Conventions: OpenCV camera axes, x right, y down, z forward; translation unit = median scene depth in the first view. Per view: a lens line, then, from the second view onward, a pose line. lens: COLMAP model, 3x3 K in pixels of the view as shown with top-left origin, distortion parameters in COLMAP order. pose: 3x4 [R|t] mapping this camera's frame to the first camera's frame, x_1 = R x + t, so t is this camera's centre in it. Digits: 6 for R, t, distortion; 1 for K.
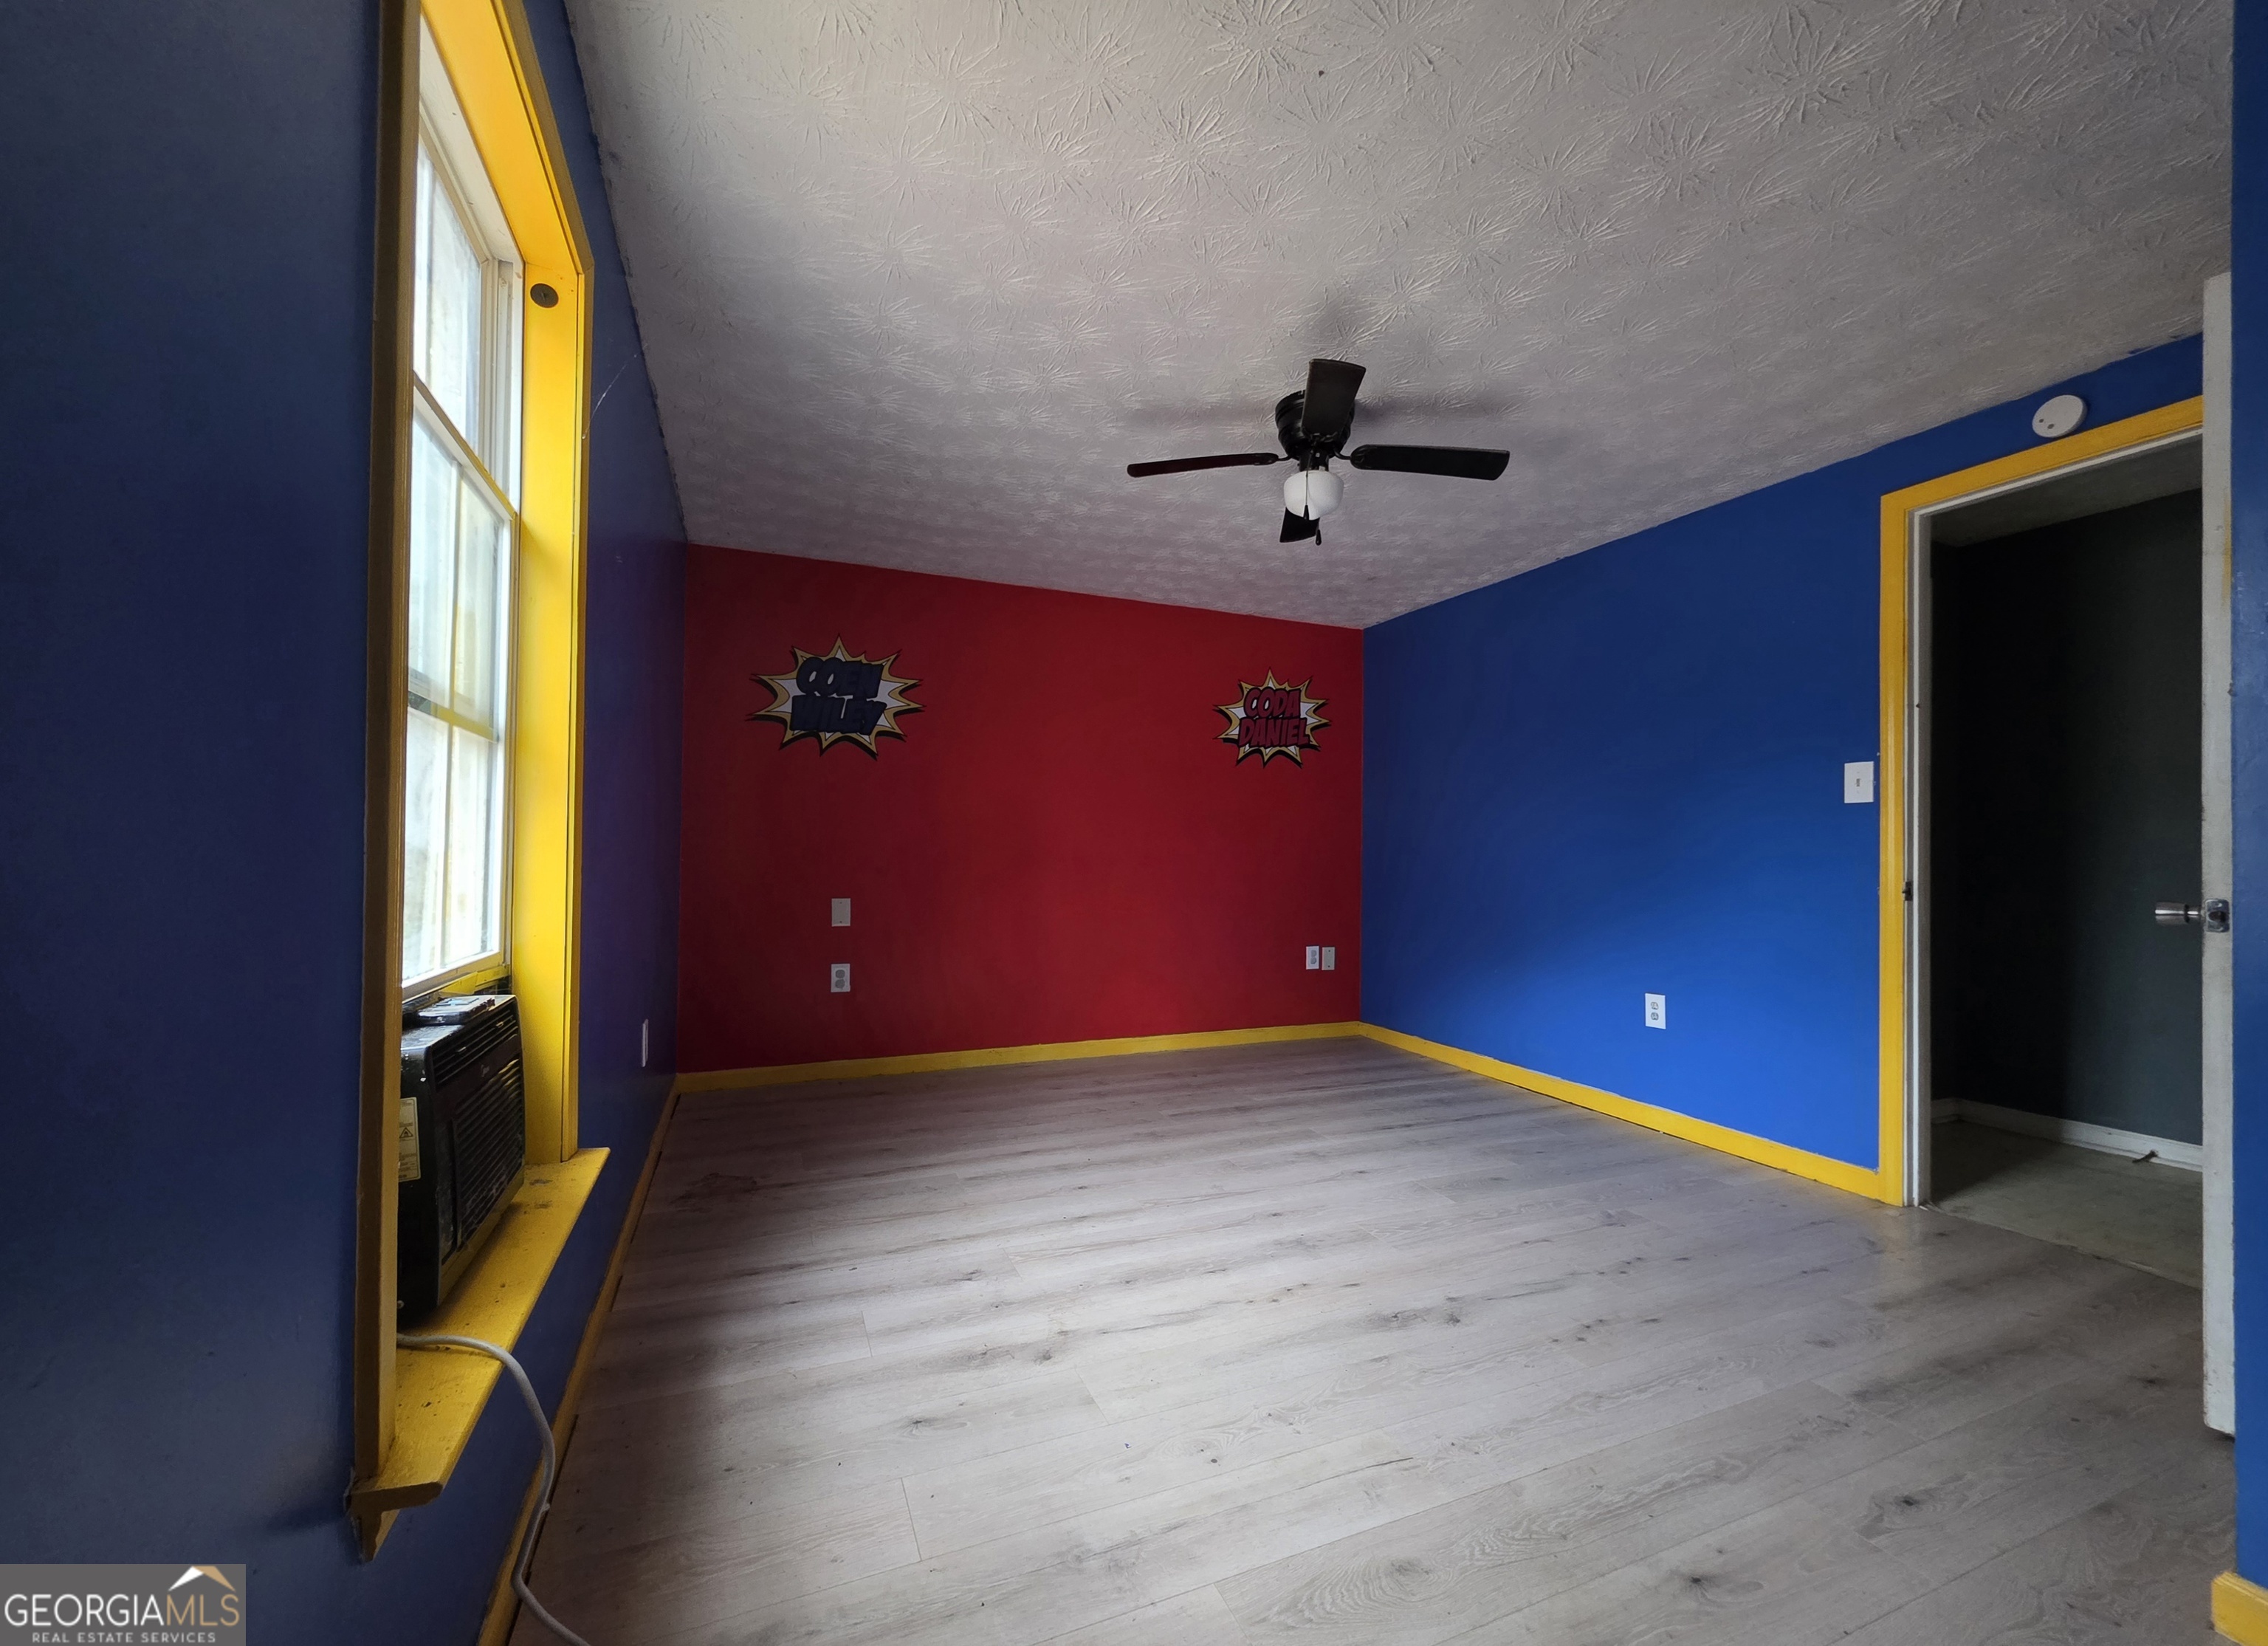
lens RADIAL K [[910.0, 0, 1145.9], [0, 910.0, 846.0], [0, 0, 1]] dist [0.001386, -0.000170]
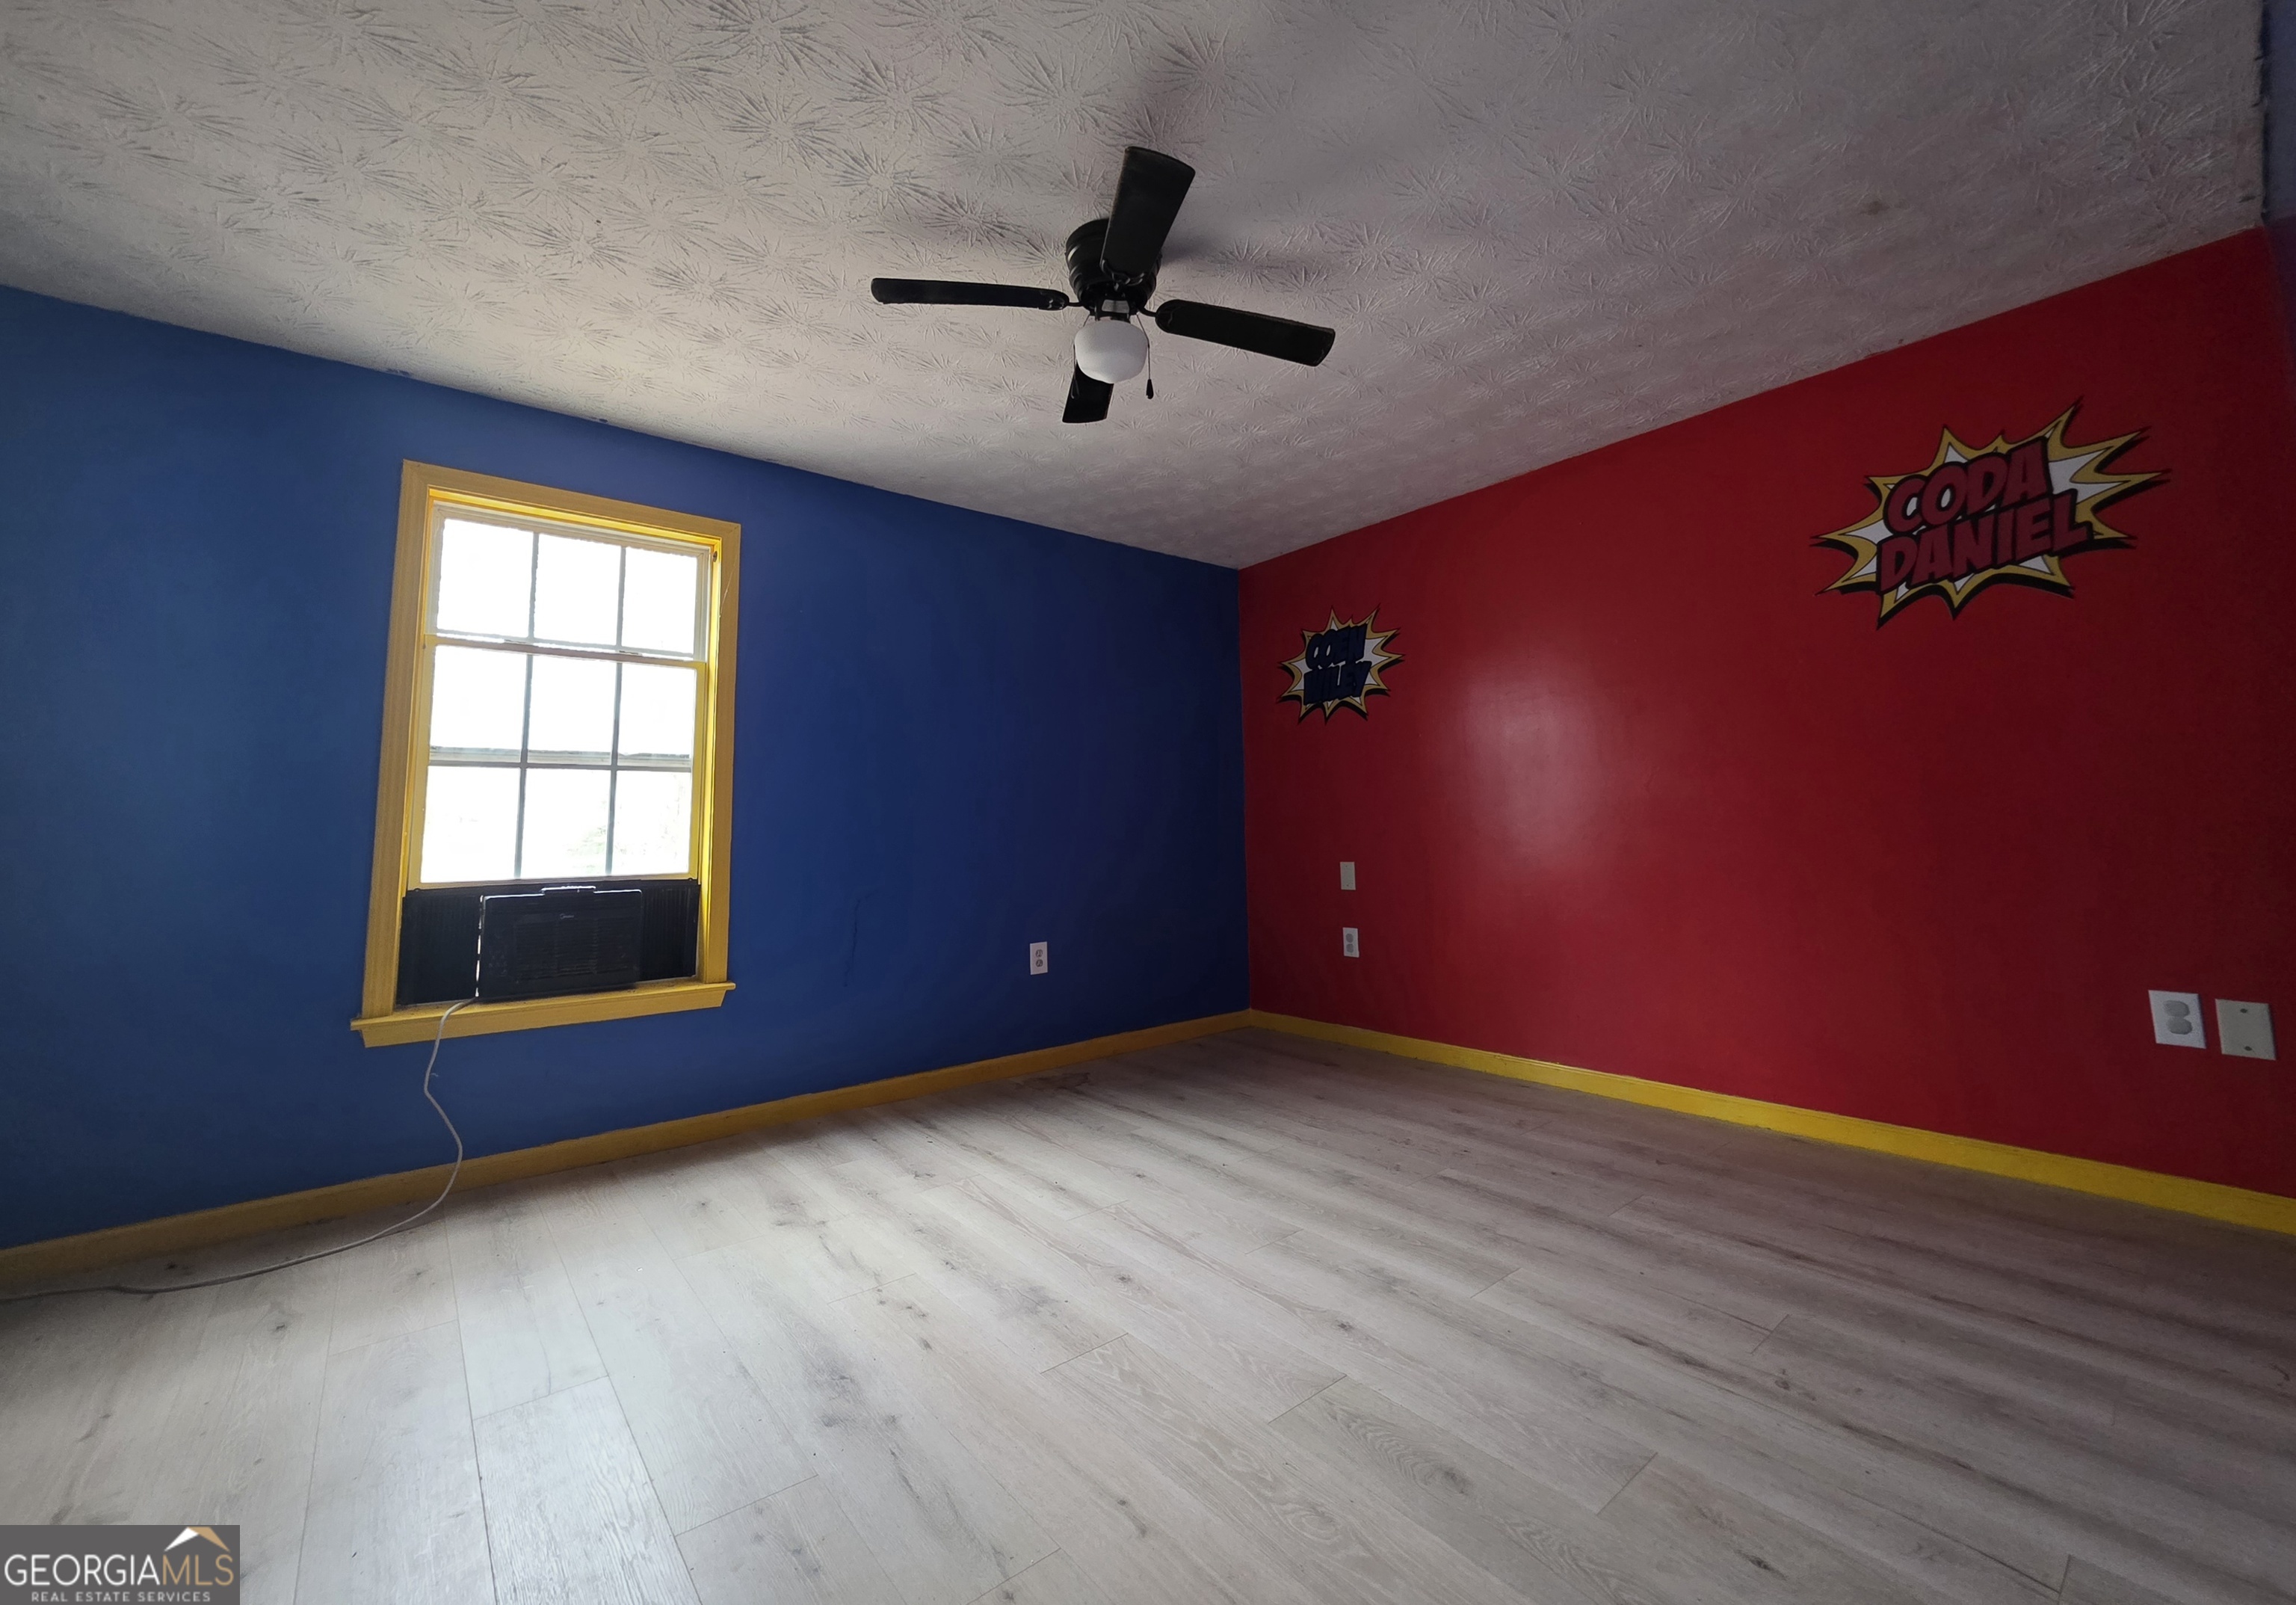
lens RADIAL K [[908.7, 0, 1151.8], [0, 908.7, 731.8], [0, 0, 1]] dist [0.001637, -0.000002]
pose [[0.285829, -0.125940, -0.949969, 0.662576], [0.032666, 0.992031, -0.121688, 0.034731], [0.957724, 0.003751, 0.287666, 0.578244]]
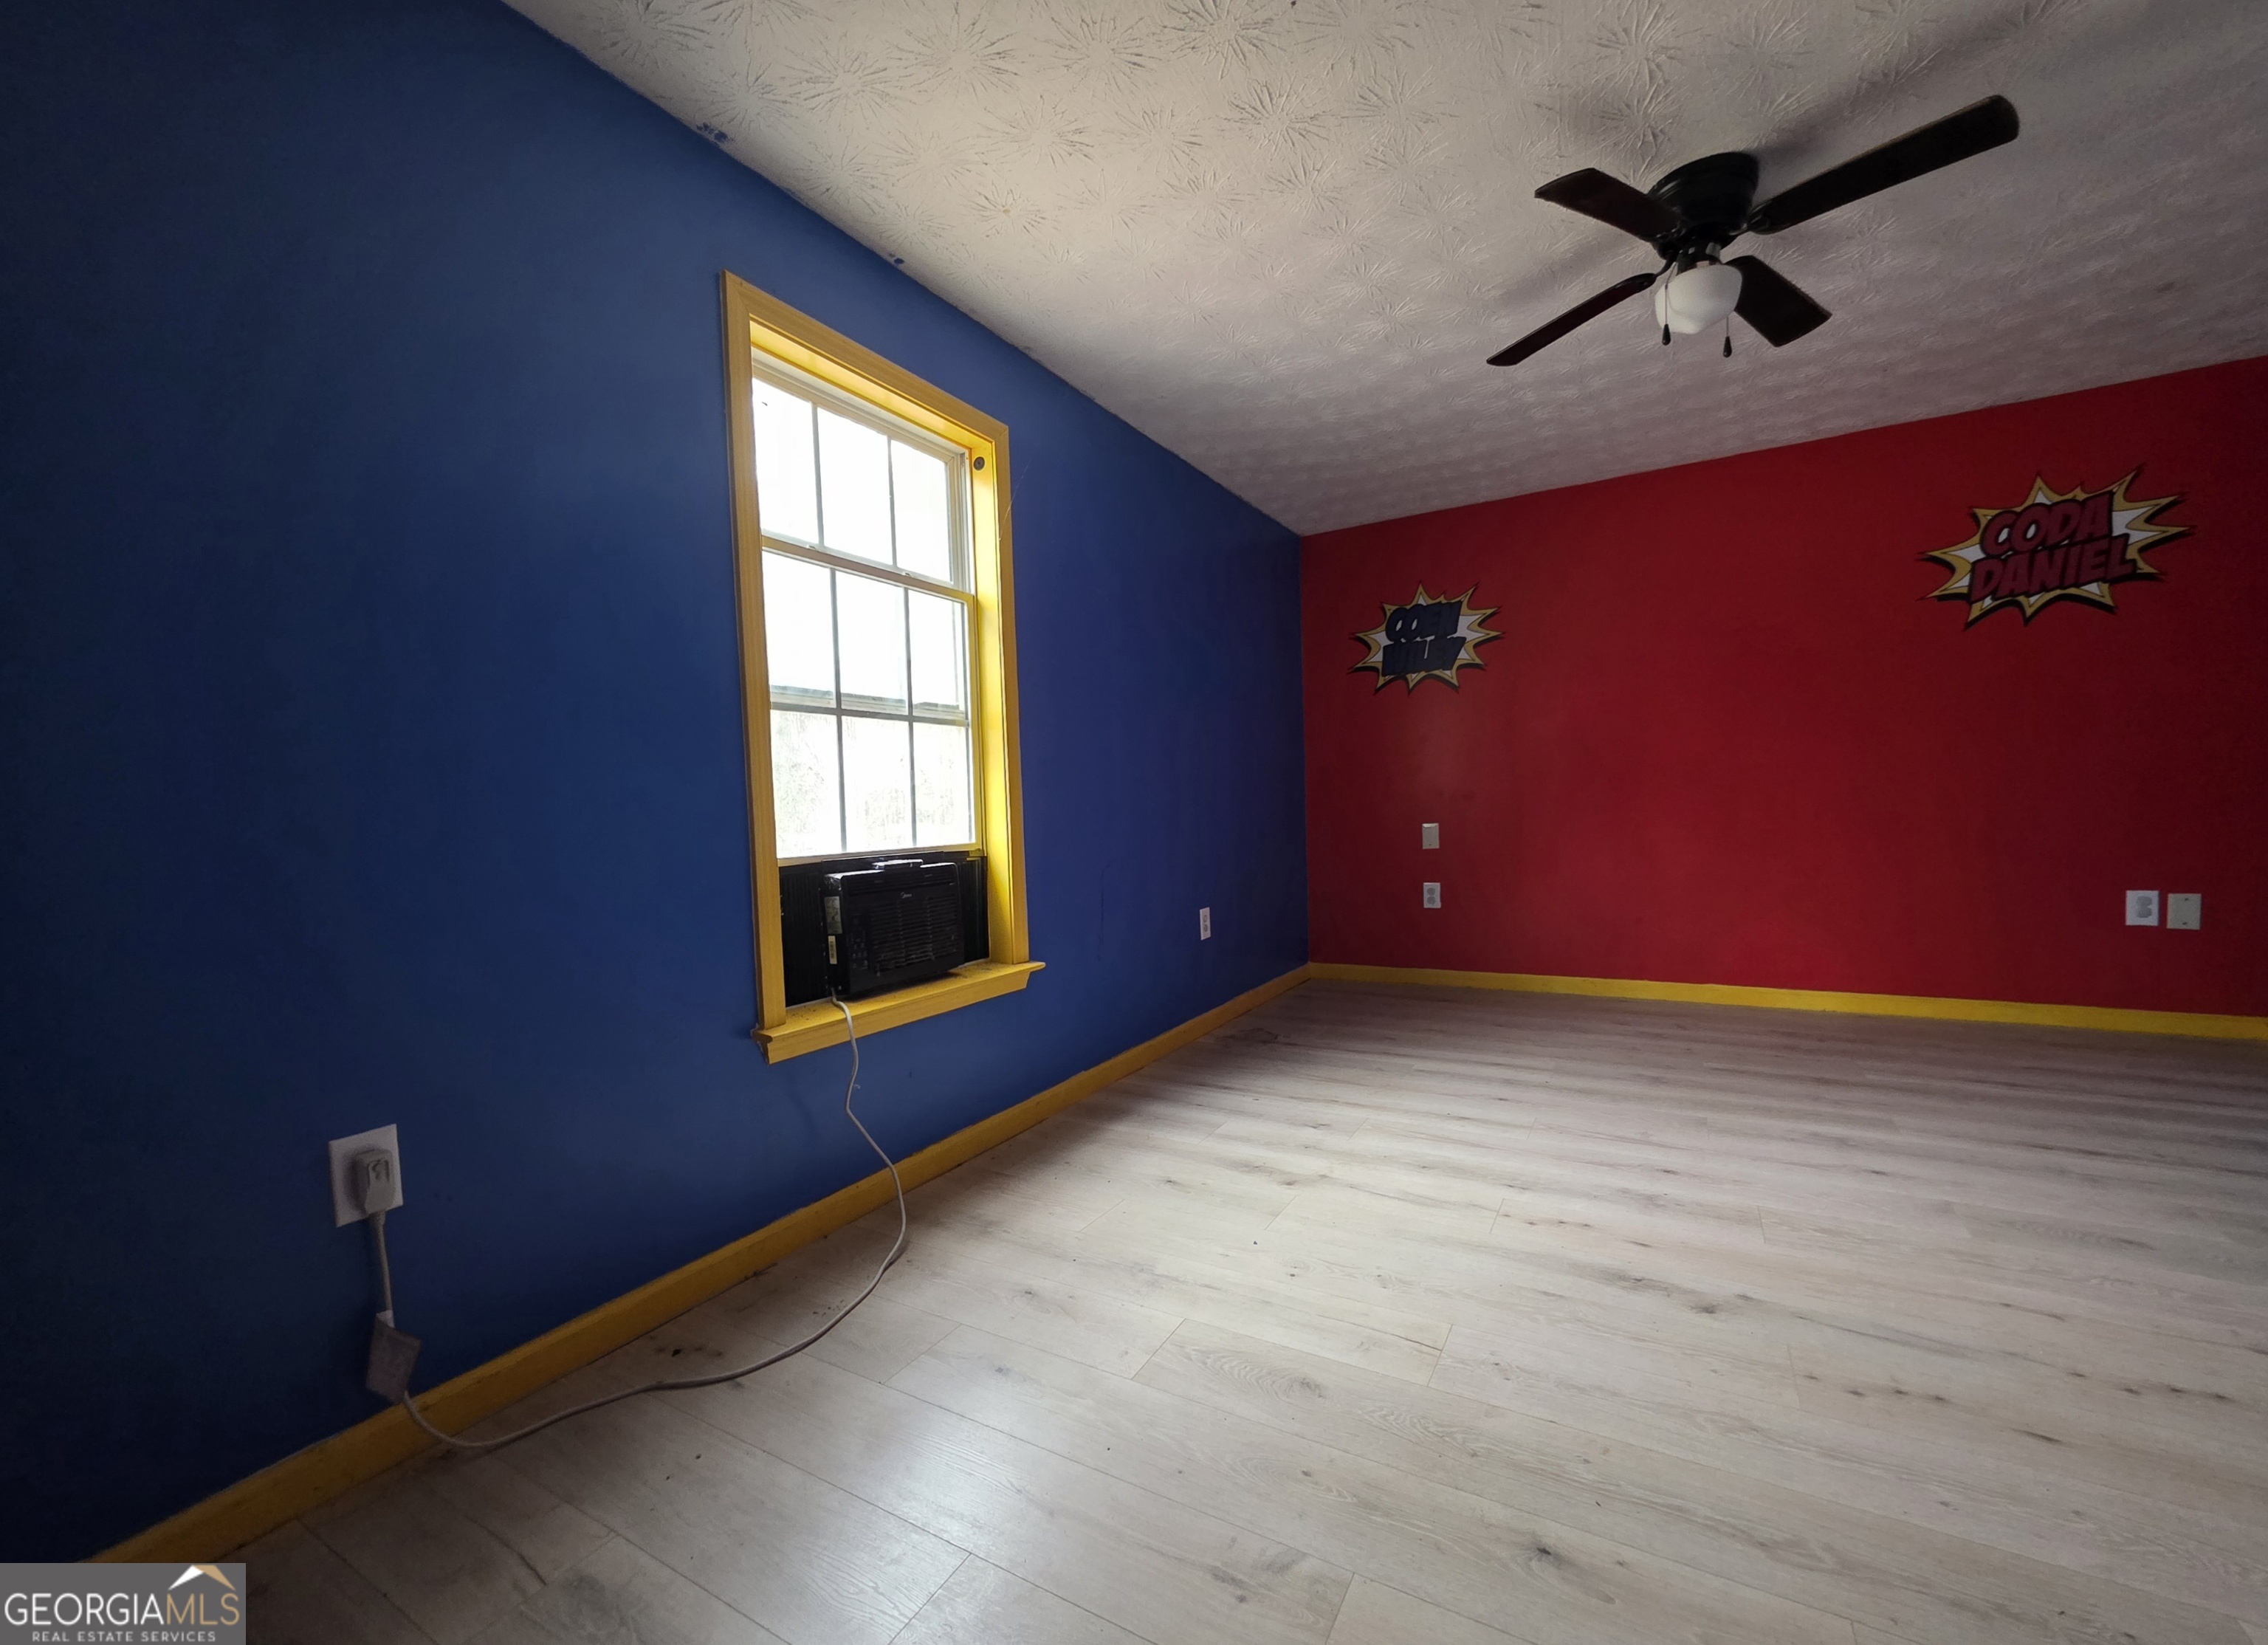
lens RADIAL K [[903.4, 0, 1141.8], [0, 903.4, 845.0], [0, 0, 1]] dist [0.000315, -0.000211]
pose [[0.599340, 0.004165, -0.800484, 0.380502], [0.047642, 0.998028, 0.040863, 0.025956], [0.799076, -0.062627, 0.597960, 0.075744]]
